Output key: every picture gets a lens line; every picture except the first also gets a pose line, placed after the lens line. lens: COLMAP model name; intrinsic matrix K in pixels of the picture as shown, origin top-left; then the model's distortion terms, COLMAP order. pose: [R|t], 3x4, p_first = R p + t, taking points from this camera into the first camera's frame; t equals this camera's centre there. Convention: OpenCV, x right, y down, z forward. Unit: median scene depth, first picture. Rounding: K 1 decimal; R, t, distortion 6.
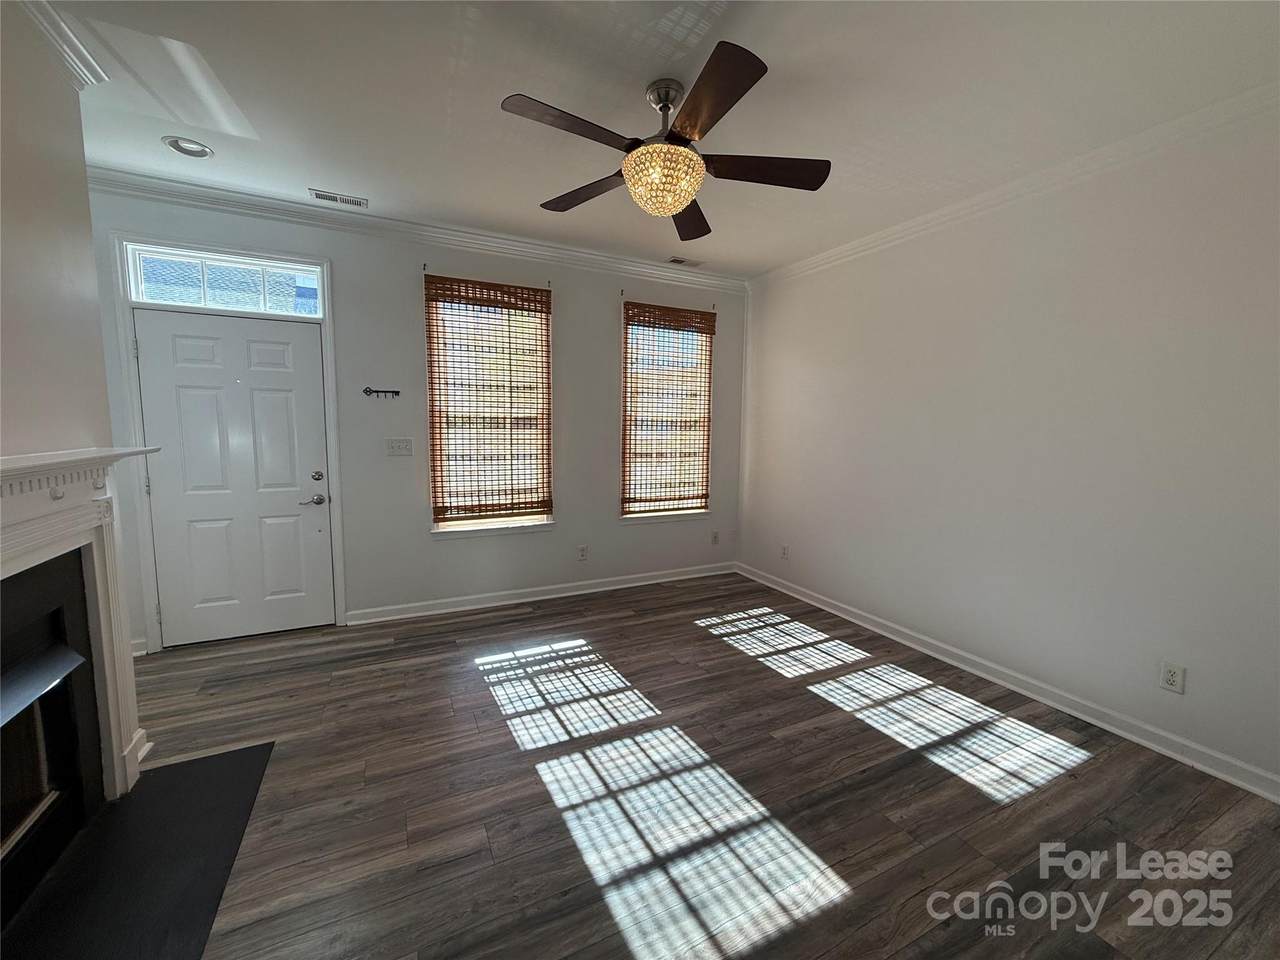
lens RADIAL K [[516.4, 0, 636.6], [0, 516.4, 479.8], [0, 0, 1]] dist [-0.002242, 0.000628]
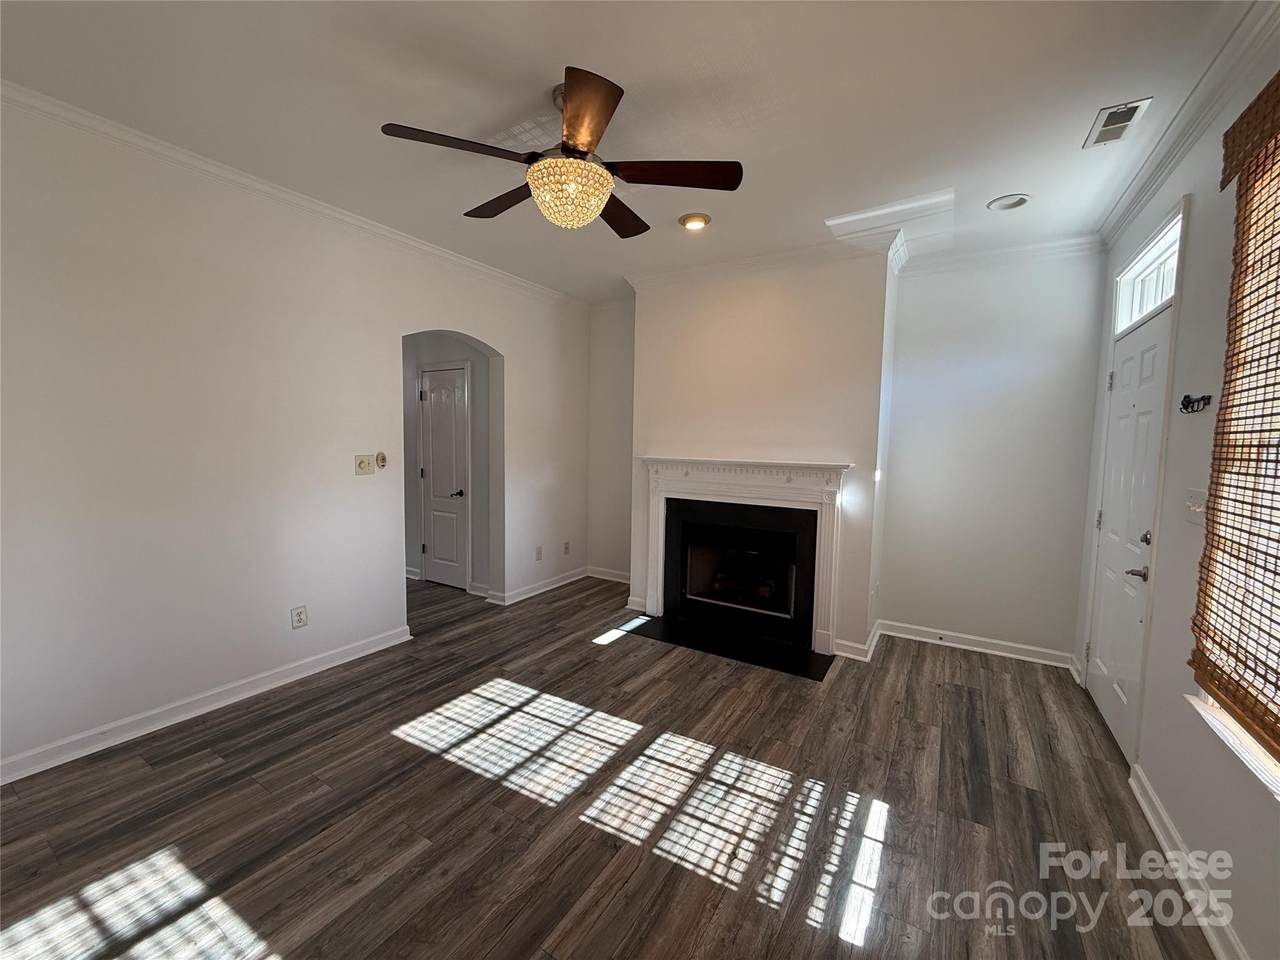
lens RADIAL K [[516.4, 0, 642.0], [0, 516.4, 478.3], [0, 0, 1]] dist [-0.002242, 0.000628]
pose [[-0.847225, 0.008596, -0.531165, 0.416675], [-0.089054, 0.983422, 0.157960, -0.193884], [0.523717, 0.181130, -0.832414, 1.790165]]
